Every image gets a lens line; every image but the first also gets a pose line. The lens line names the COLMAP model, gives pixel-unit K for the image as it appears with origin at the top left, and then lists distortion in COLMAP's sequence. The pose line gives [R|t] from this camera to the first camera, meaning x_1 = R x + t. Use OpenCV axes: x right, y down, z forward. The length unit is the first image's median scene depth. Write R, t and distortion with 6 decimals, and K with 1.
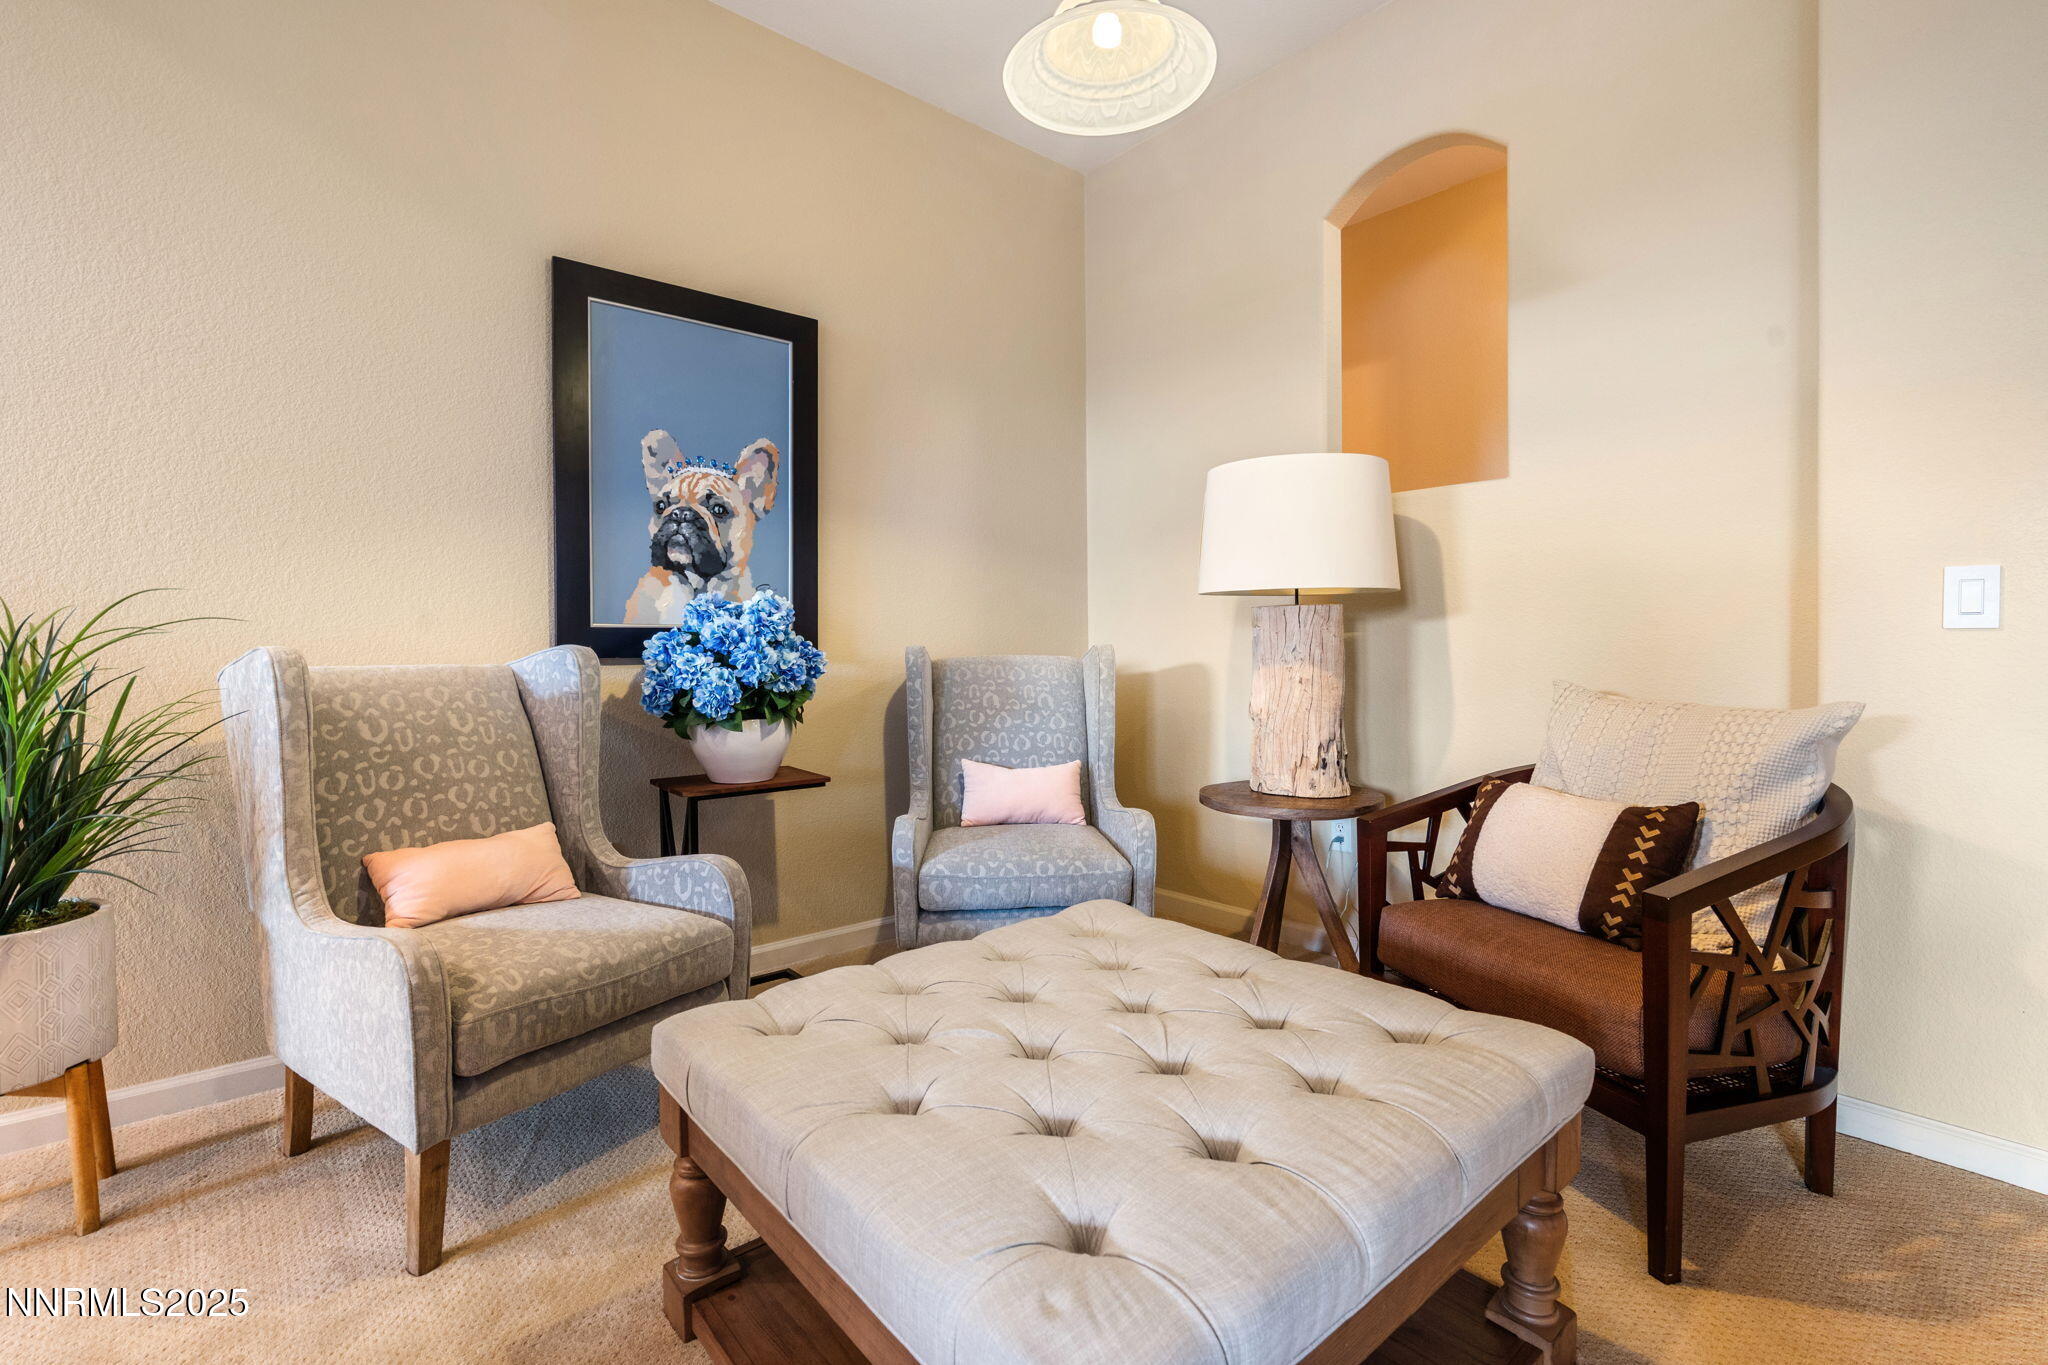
lens RADIAL K [[917.8, 0, 1022.8], [0, 917.8, 658.9], [0, 0, 1]] dist [-0.000806, -0.001608]
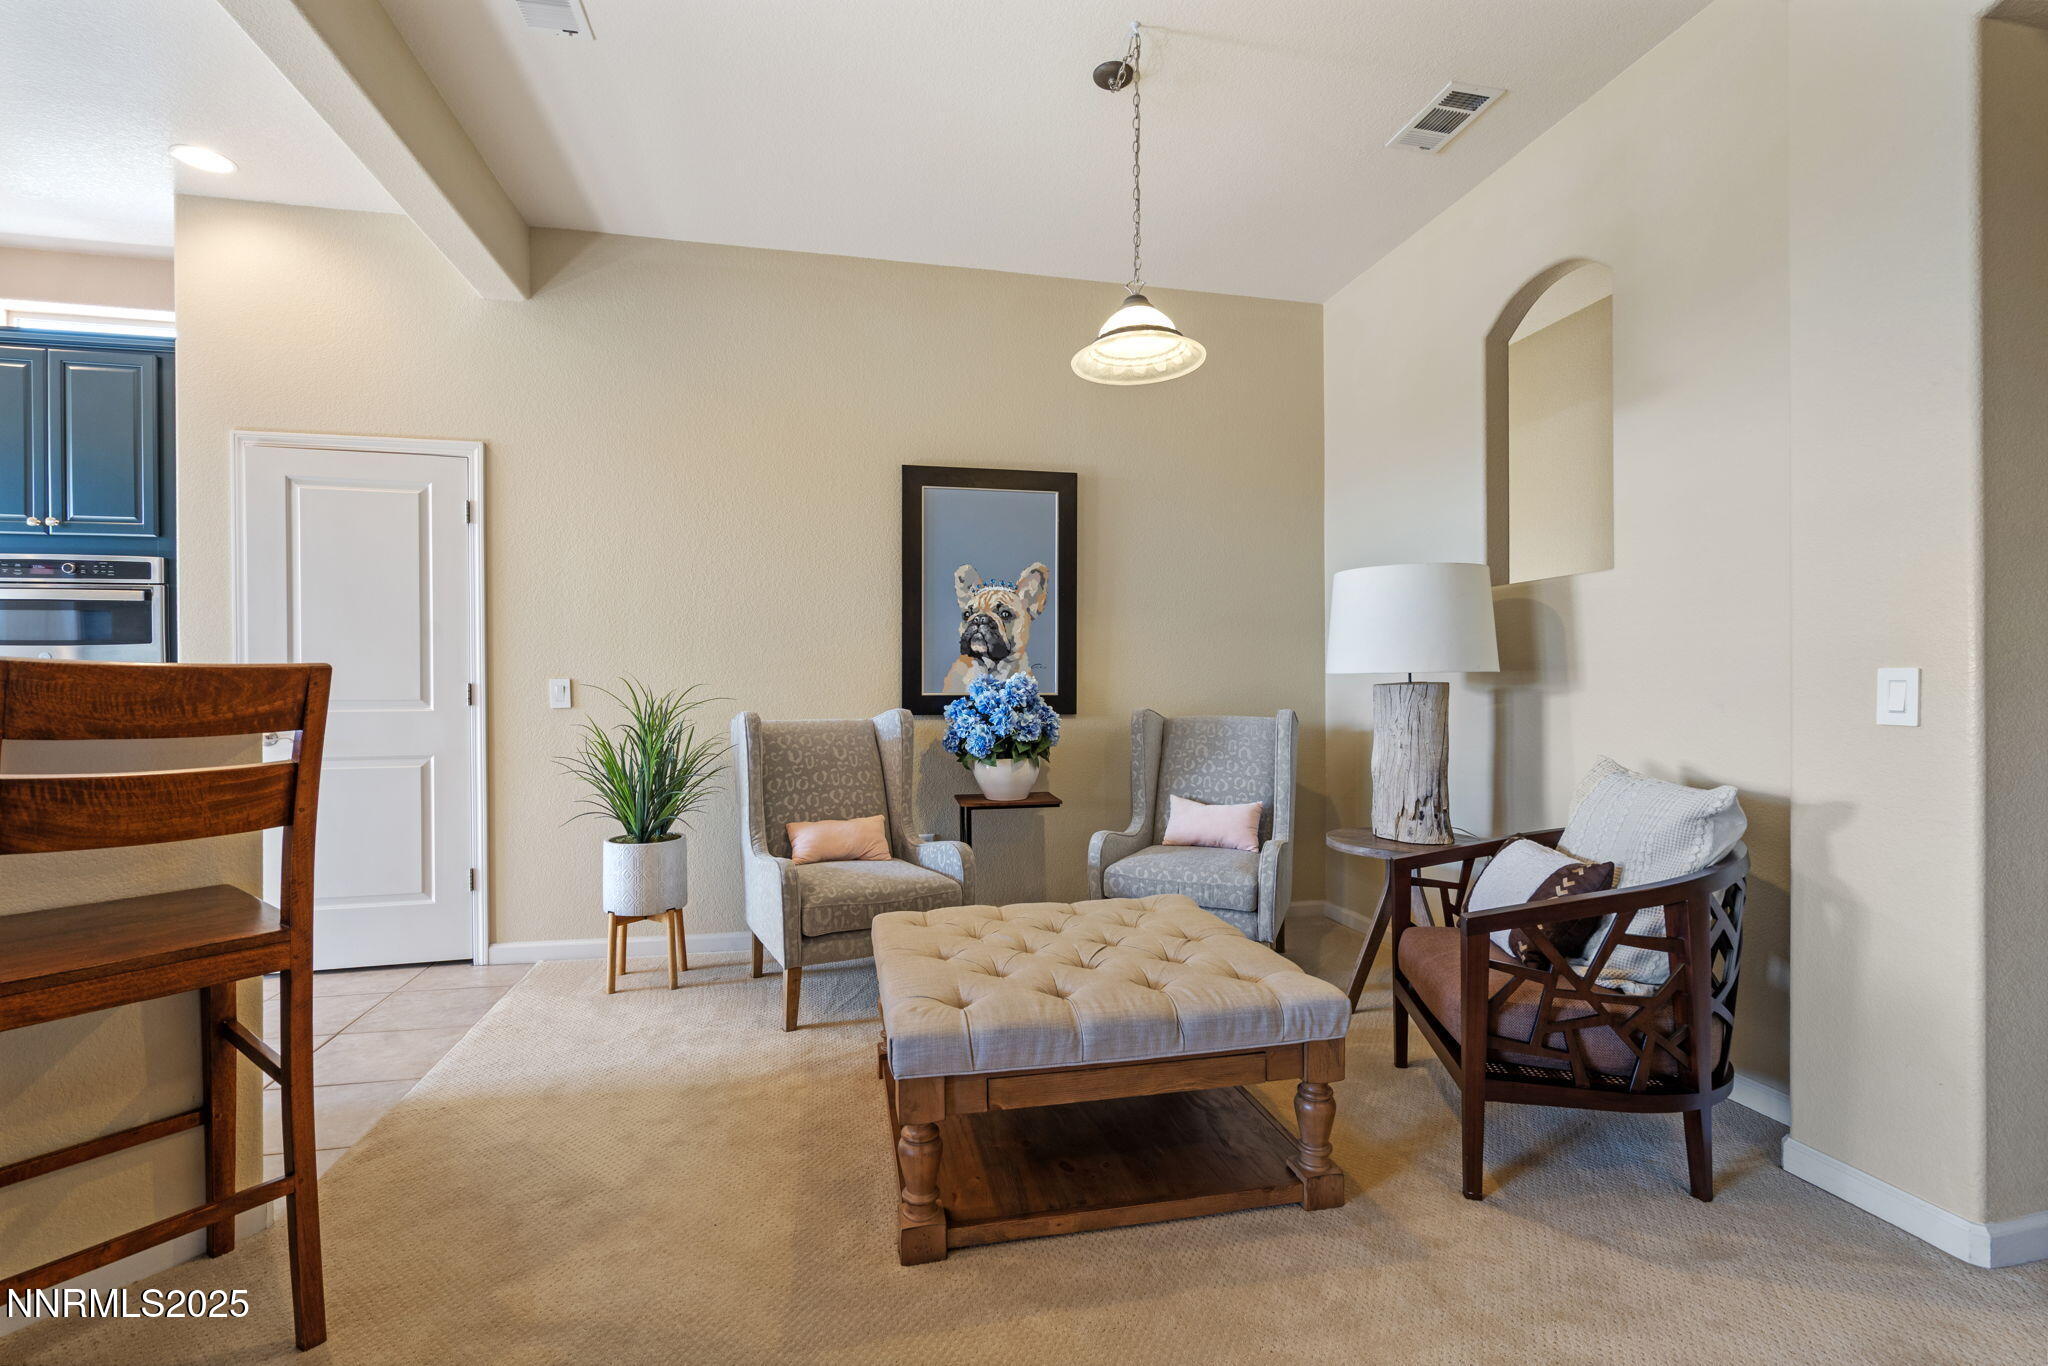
lens RADIAL K [[904.9, 0, 1021.4], [0, 904.9, 688.1], [0, 0, 1]] dist [-0.000760, -0.000040]
pose [[0.882768, 0.006649, -0.469762, 0.430289], [-0.010530, 0.999929, -0.005635, -0.042413], [0.469691, 0.009921, 0.882775, -0.306153]]
